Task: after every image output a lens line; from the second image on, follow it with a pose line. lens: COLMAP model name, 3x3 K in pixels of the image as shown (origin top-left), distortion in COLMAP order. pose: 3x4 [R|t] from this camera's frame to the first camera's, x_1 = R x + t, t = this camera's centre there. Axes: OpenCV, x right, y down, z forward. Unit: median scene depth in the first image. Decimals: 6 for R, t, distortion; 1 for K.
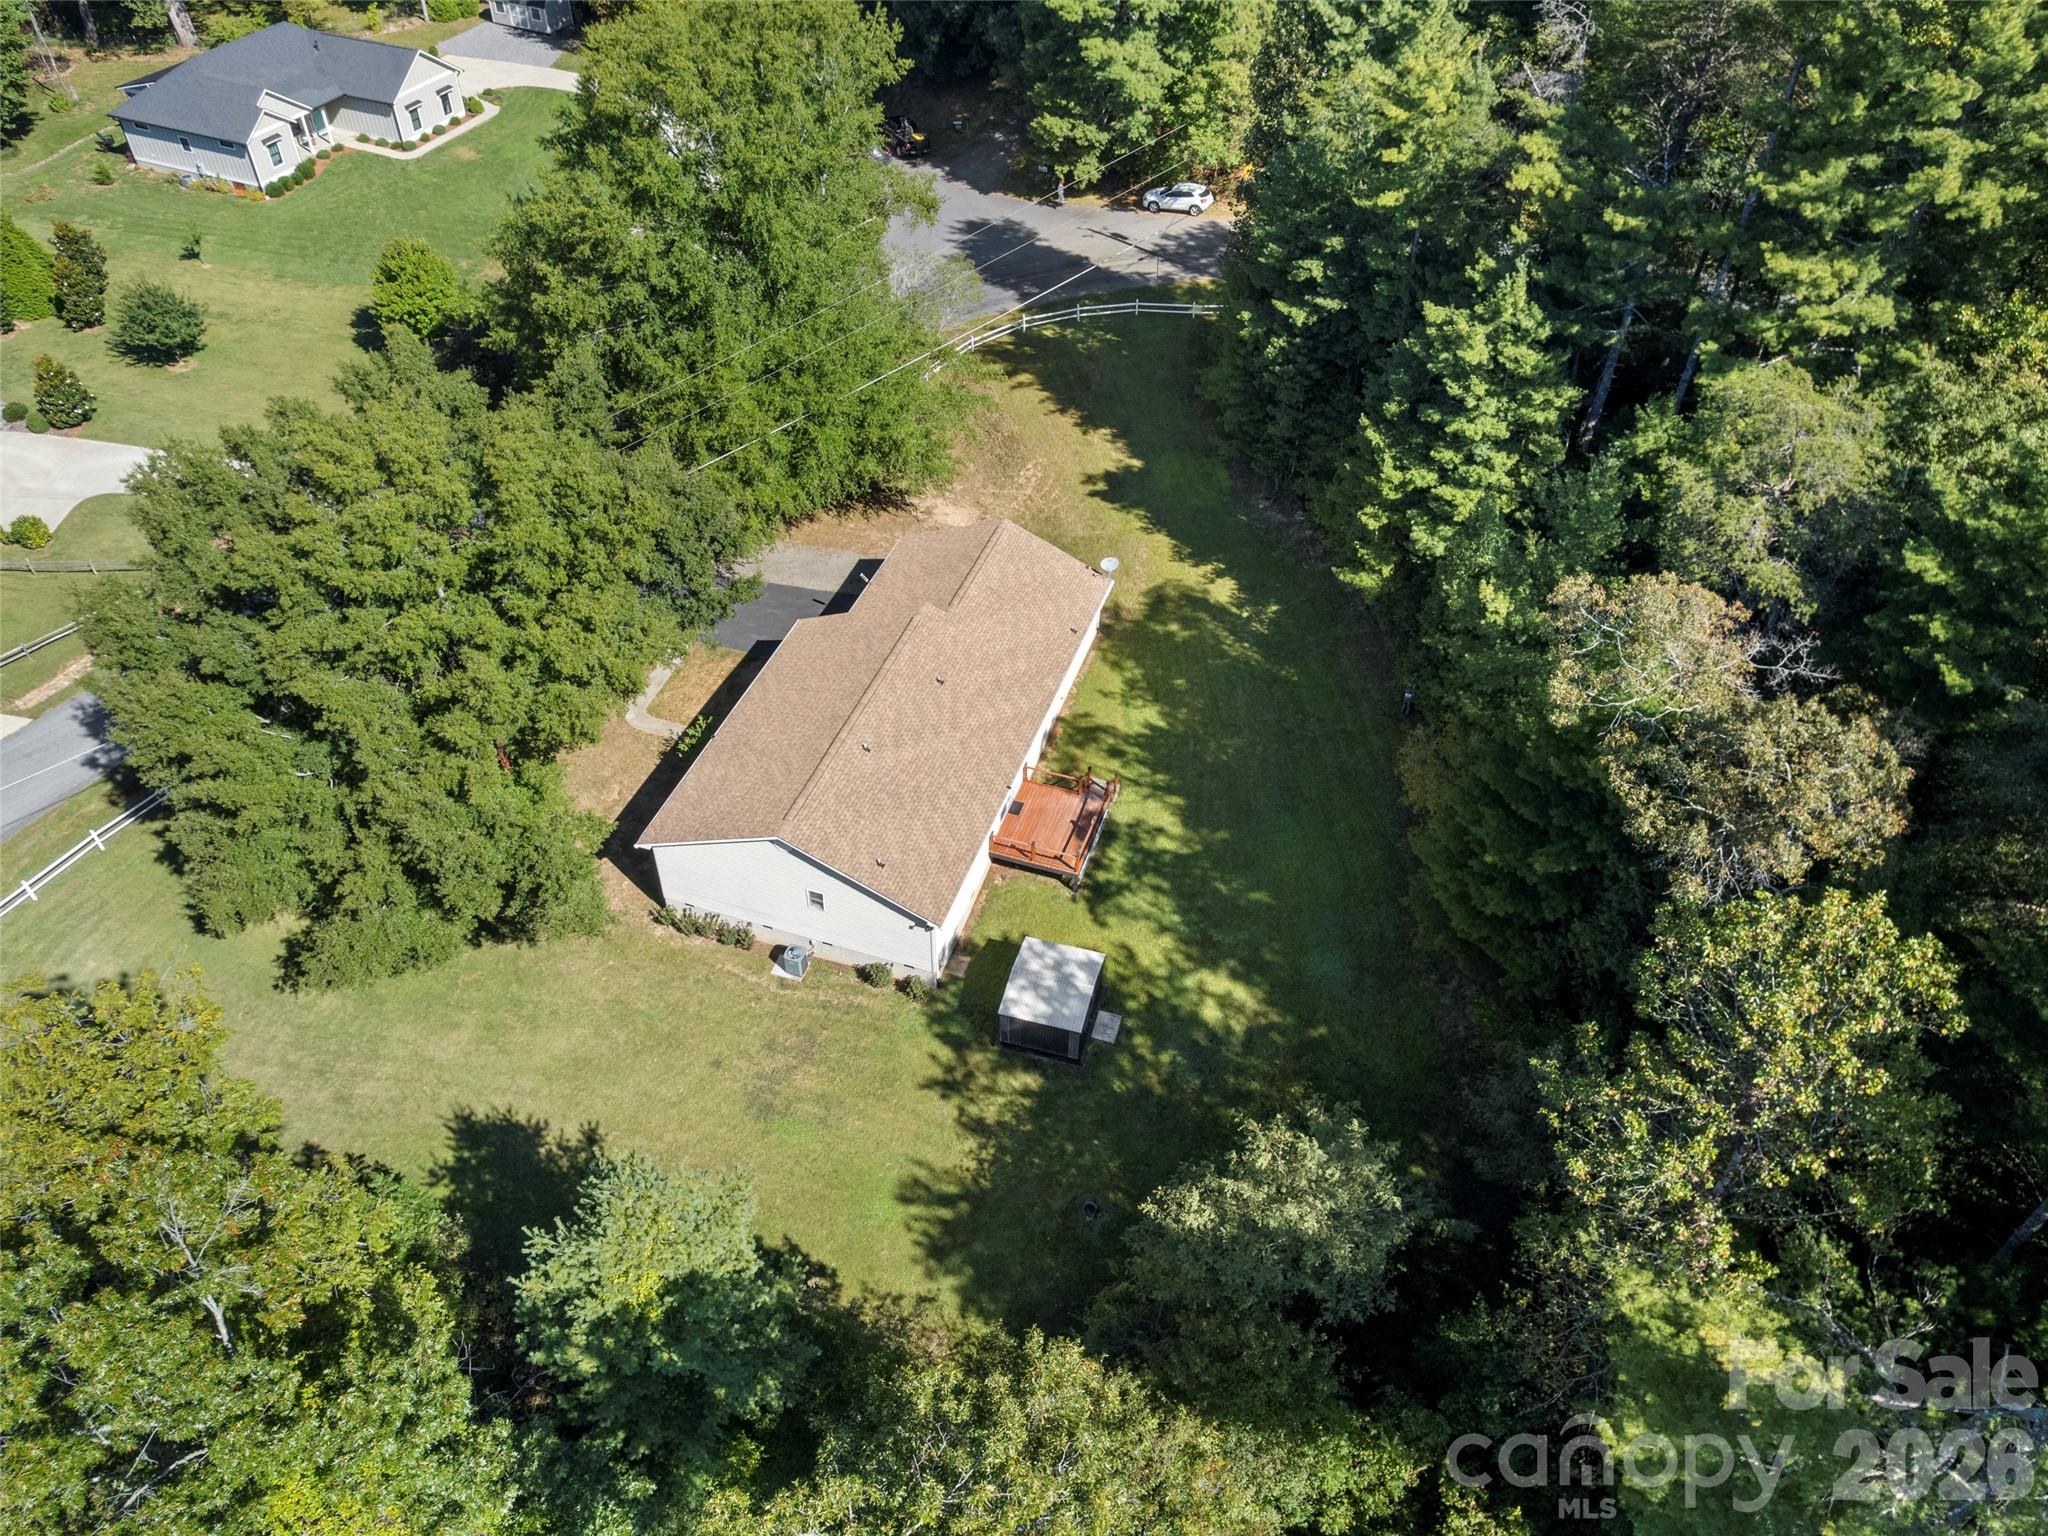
lens RADIAL K [[1568.5, 0, 1013.0], [0, 1568.5, 768.0], [0, 0, 1]] dist [-0.067312, 0.037040]
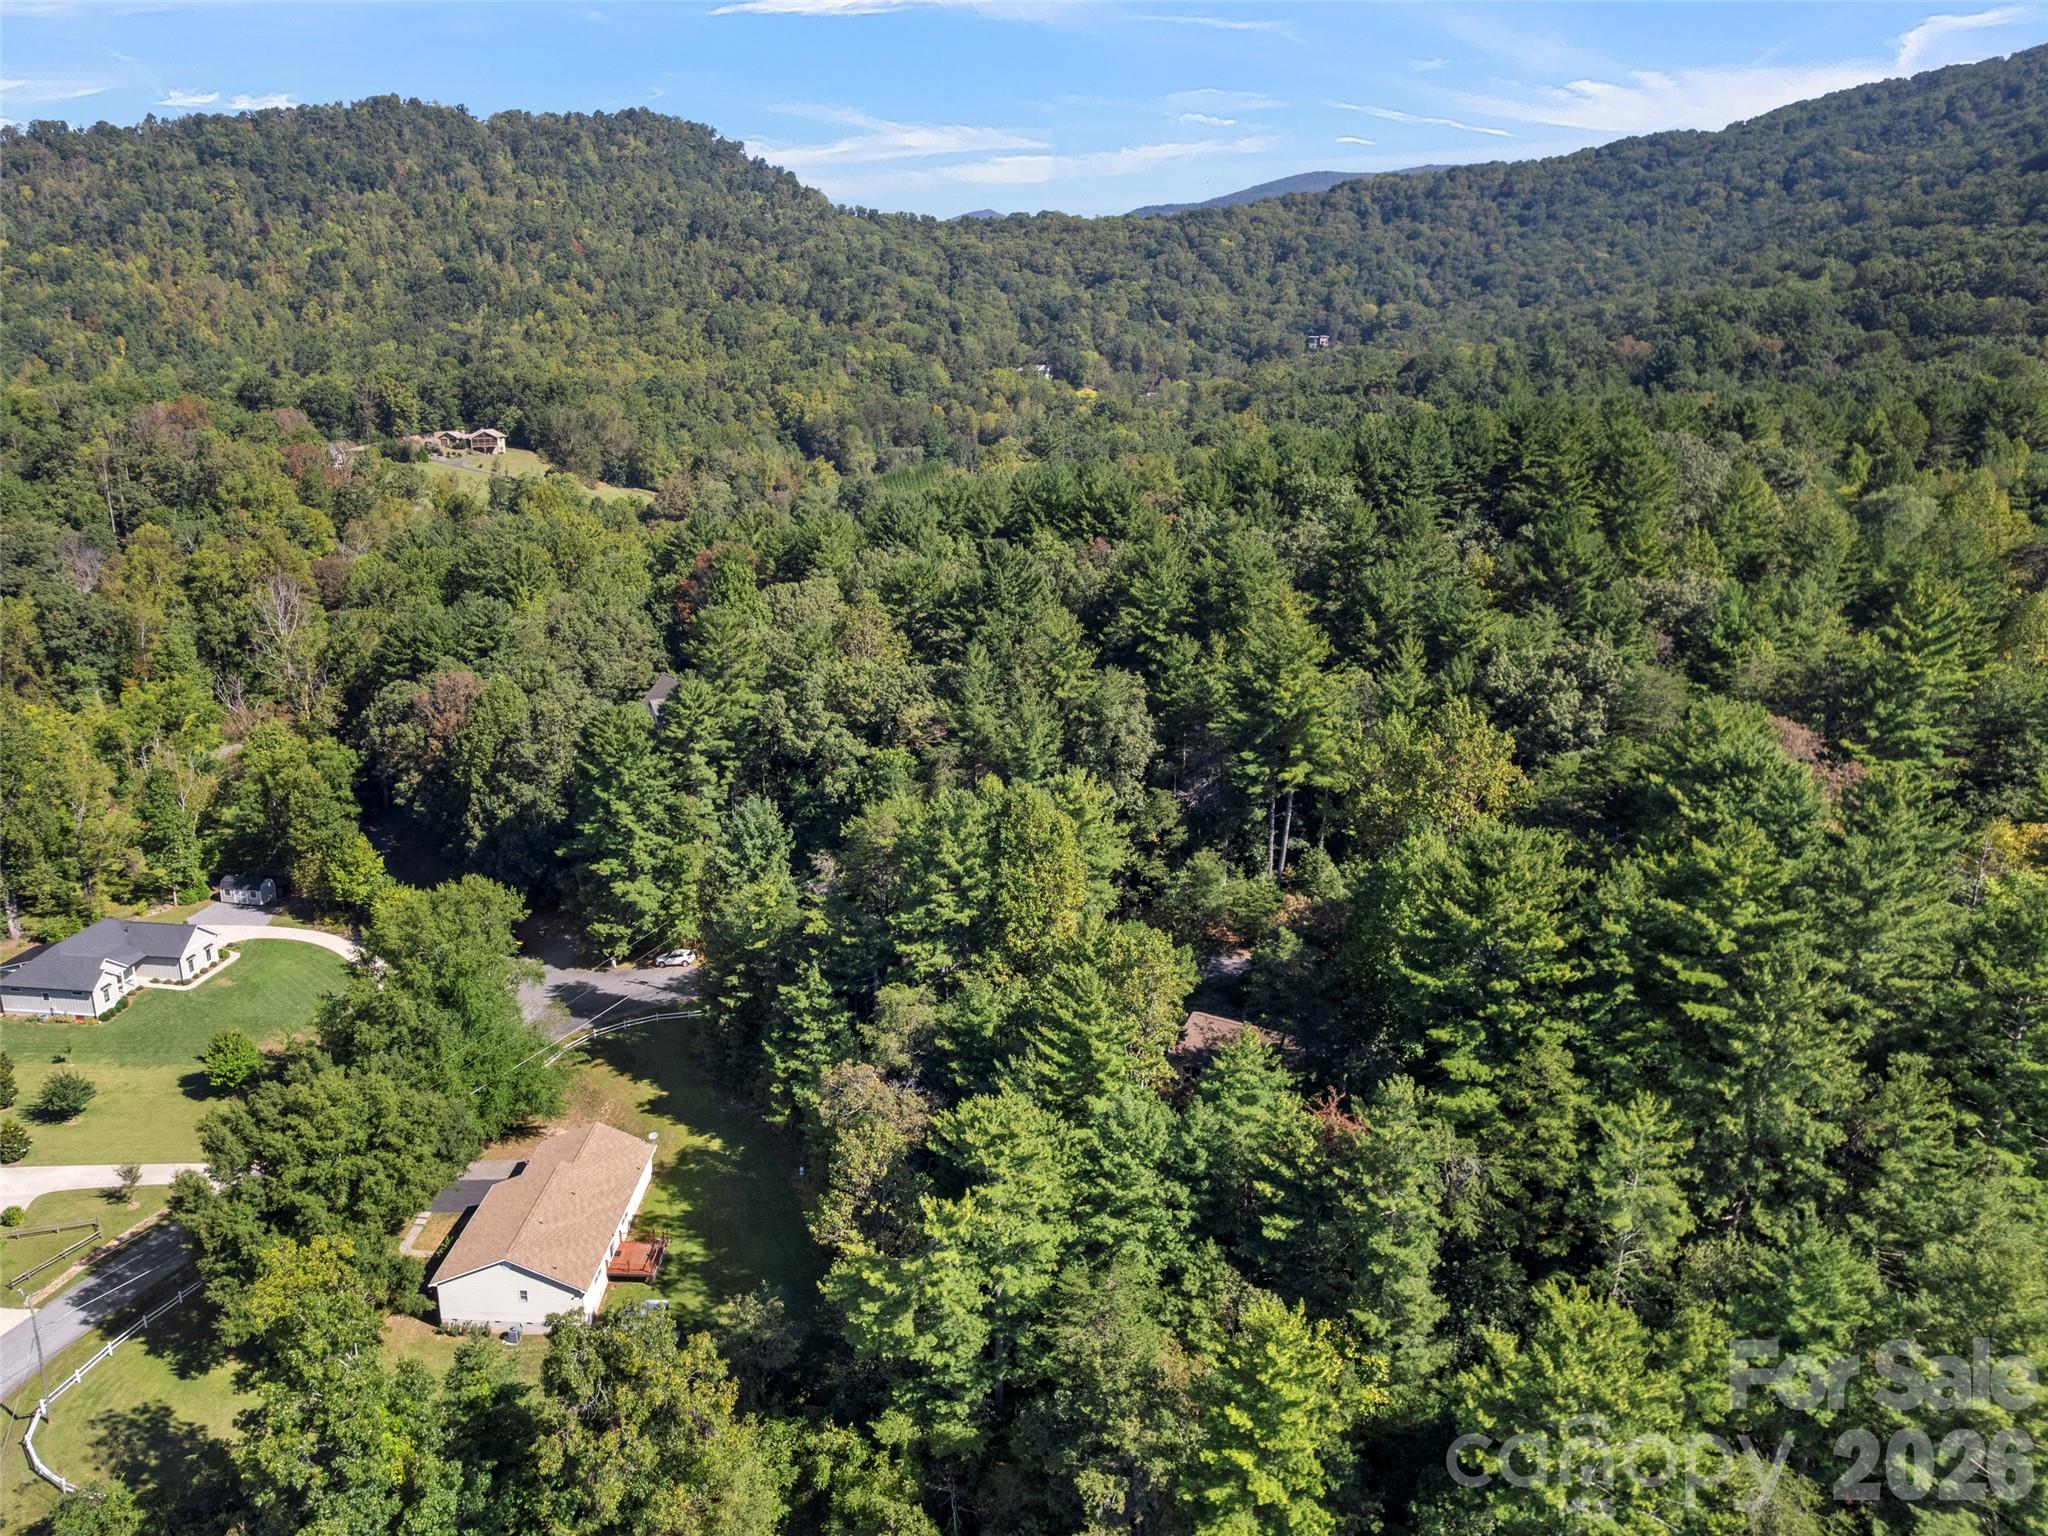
lens RADIAL K [[1568.5, 0, 1011.1], [0, 1568.5, 777.4], [0, 0, 1]] dist [-0.067312, 0.037040]
pose [[0.953391, -0.089795, 0.288067, -0.033780], [0.209651, 0.883741, -0.418387, 0.390410], [-0.217007, 0.459280, 0.861376, -1.004463]]
